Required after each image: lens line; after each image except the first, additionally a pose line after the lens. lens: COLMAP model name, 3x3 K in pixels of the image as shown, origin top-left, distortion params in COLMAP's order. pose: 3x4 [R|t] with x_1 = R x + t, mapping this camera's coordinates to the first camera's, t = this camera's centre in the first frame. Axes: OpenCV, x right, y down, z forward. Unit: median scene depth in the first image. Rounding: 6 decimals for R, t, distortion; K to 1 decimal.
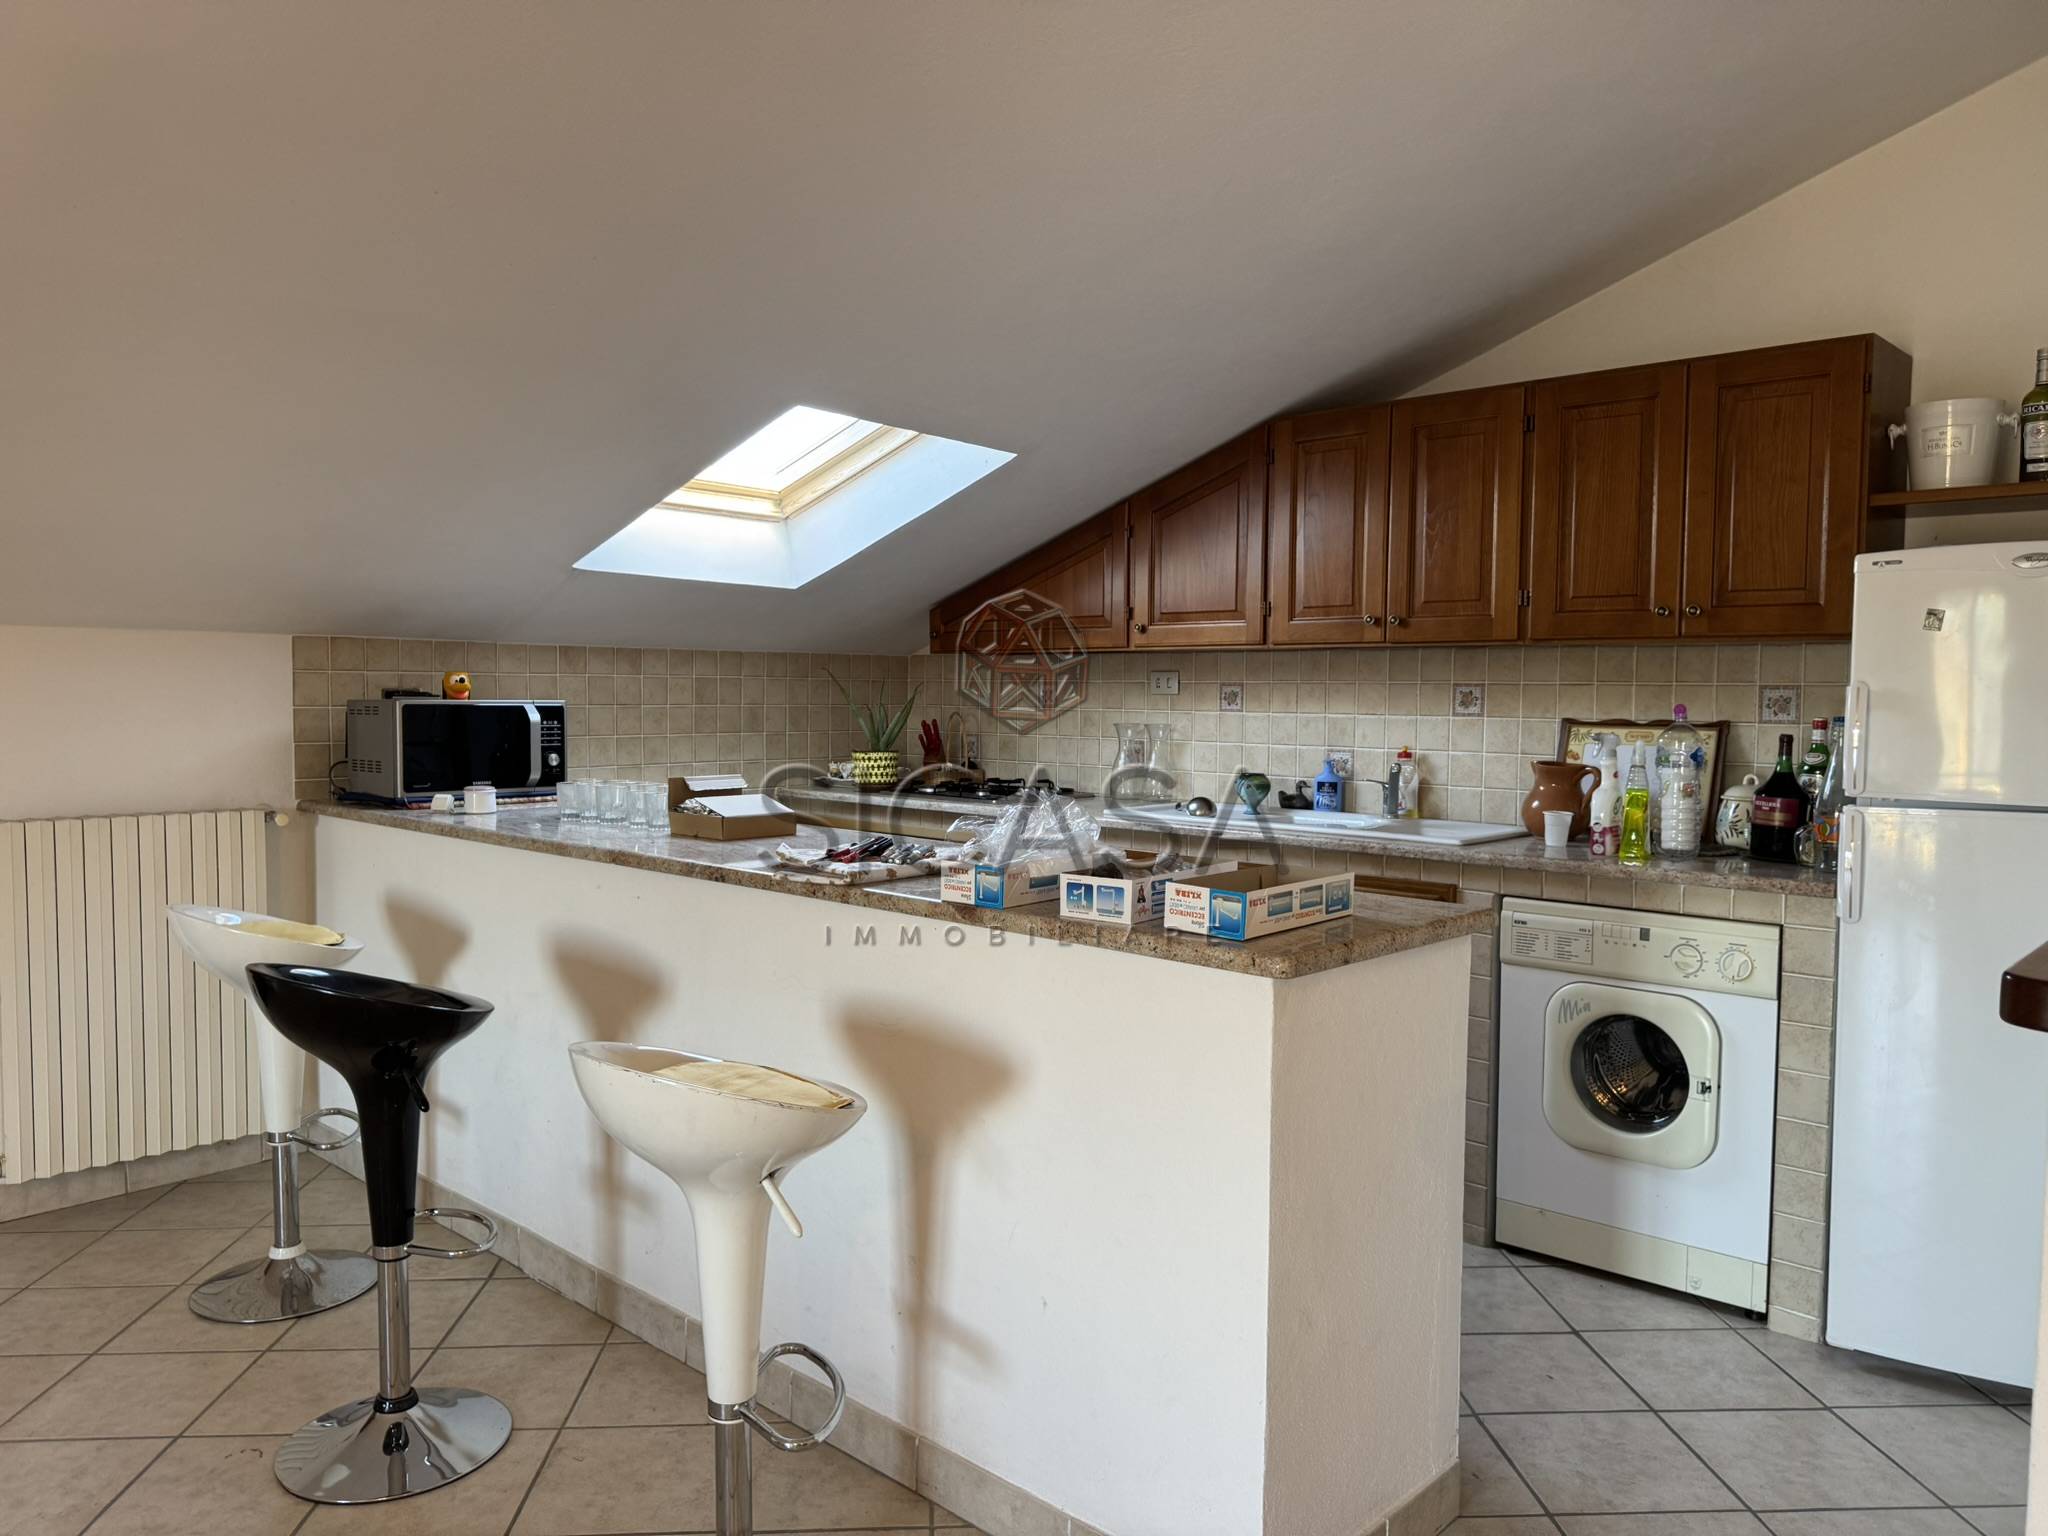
lens RADIAL K [[1440.9, 0, 1024.0], [0, 1440.9, 768.0], [0, 0, 1]] dist [0.082661, -0.103751]
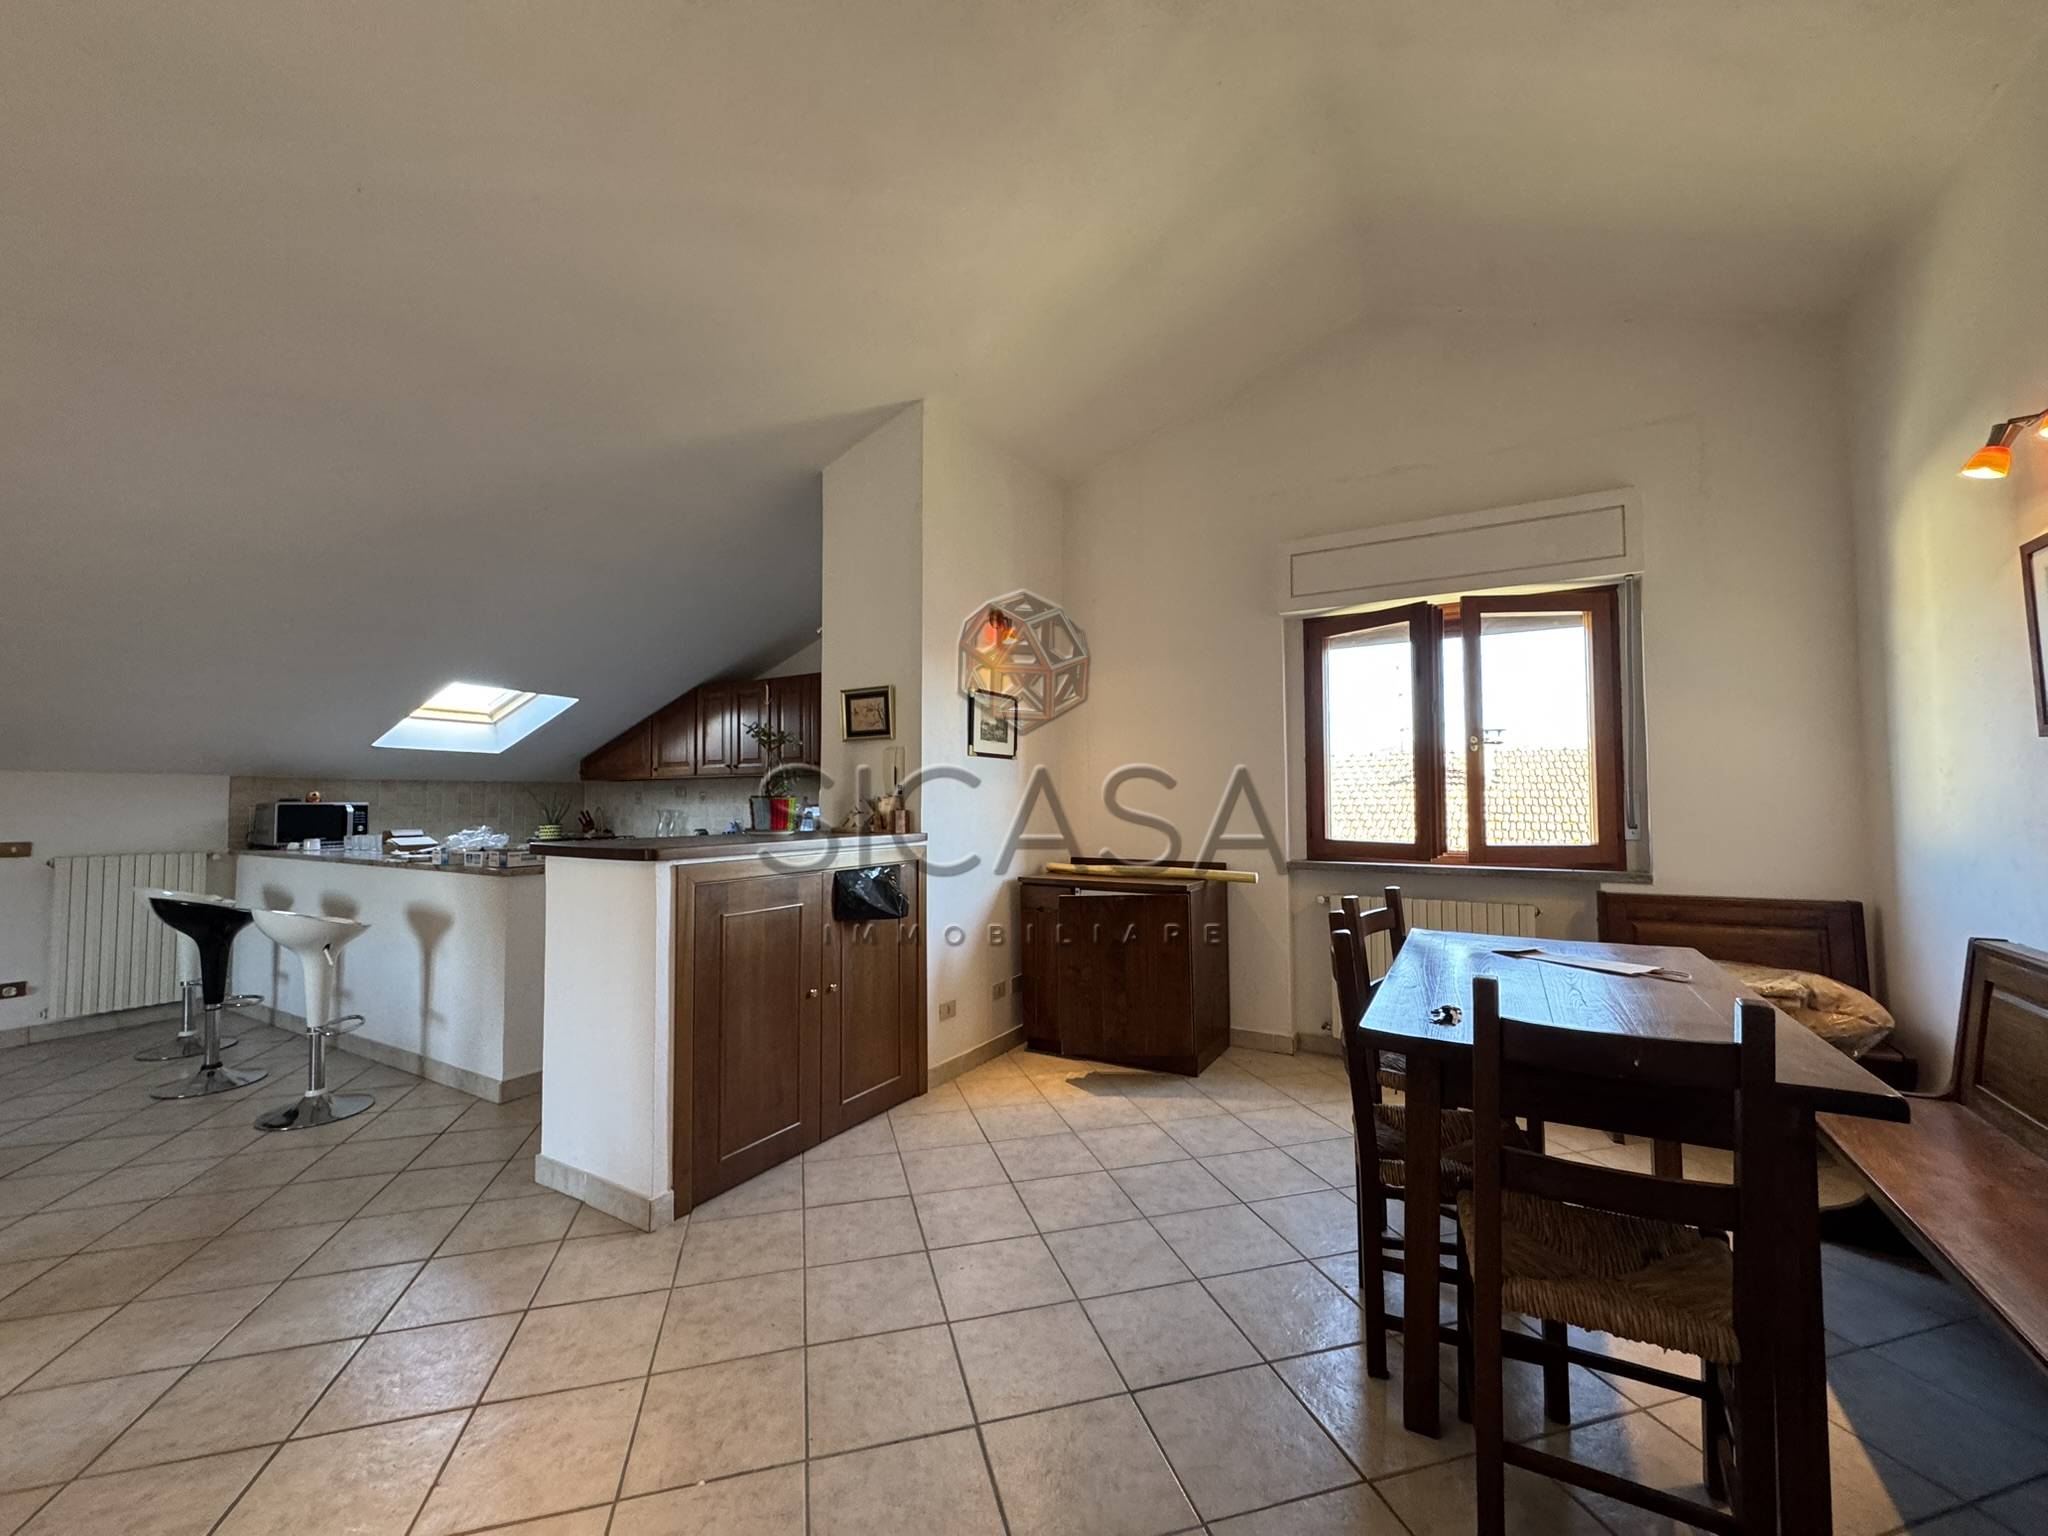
lens RADIAL K [[821.3, 0, 1032.5], [0, 821.3, 768.6], [0, 0, 1]] dist [-0.001282, 0.000000]
pose [[0.975815, -0.006276, 0.218509, 0.439901], [0.027325, 0.995249, -0.093445, 0.051361], [-0.216885, 0.097156, 0.971351, -0.510380]]
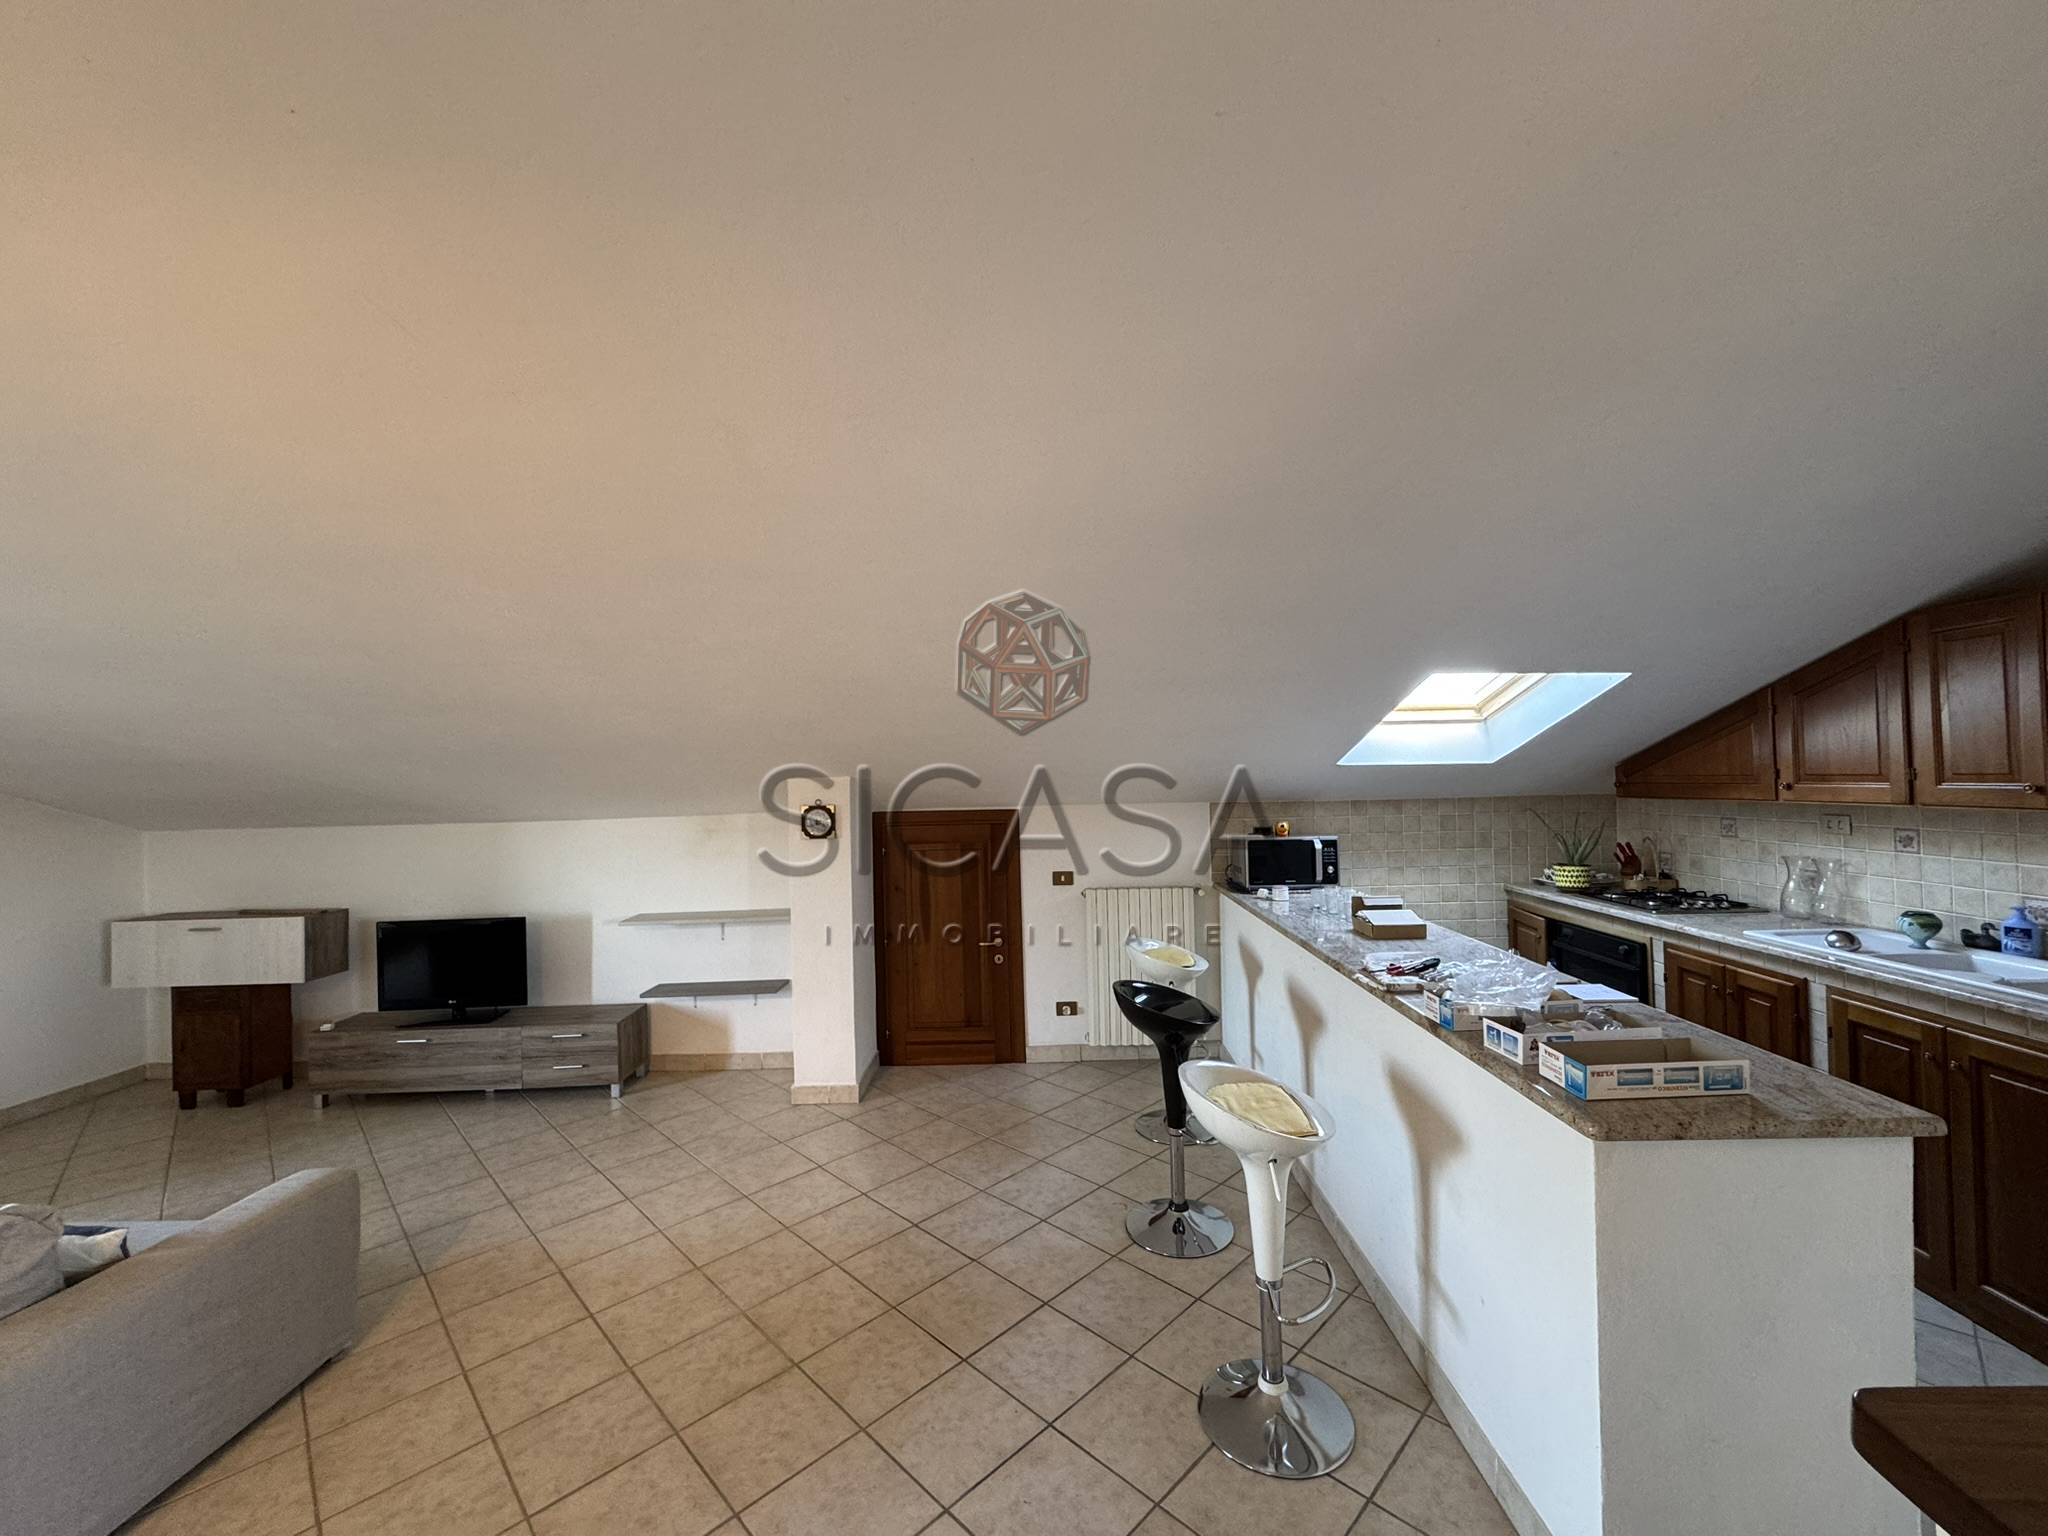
lens RADIAL K [[817.0, 0, 1018.0], [0, 817.0, 769.0], [0, 0, 1]] dist [-0.001105, 0.000071]
pose [[0.659693, -0.032914, -0.750814, 0.193781], [-0.010881, 0.998517, -0.053333, -0.074333], [0.751456, 0.043353, 0.658357, 0.030578]]
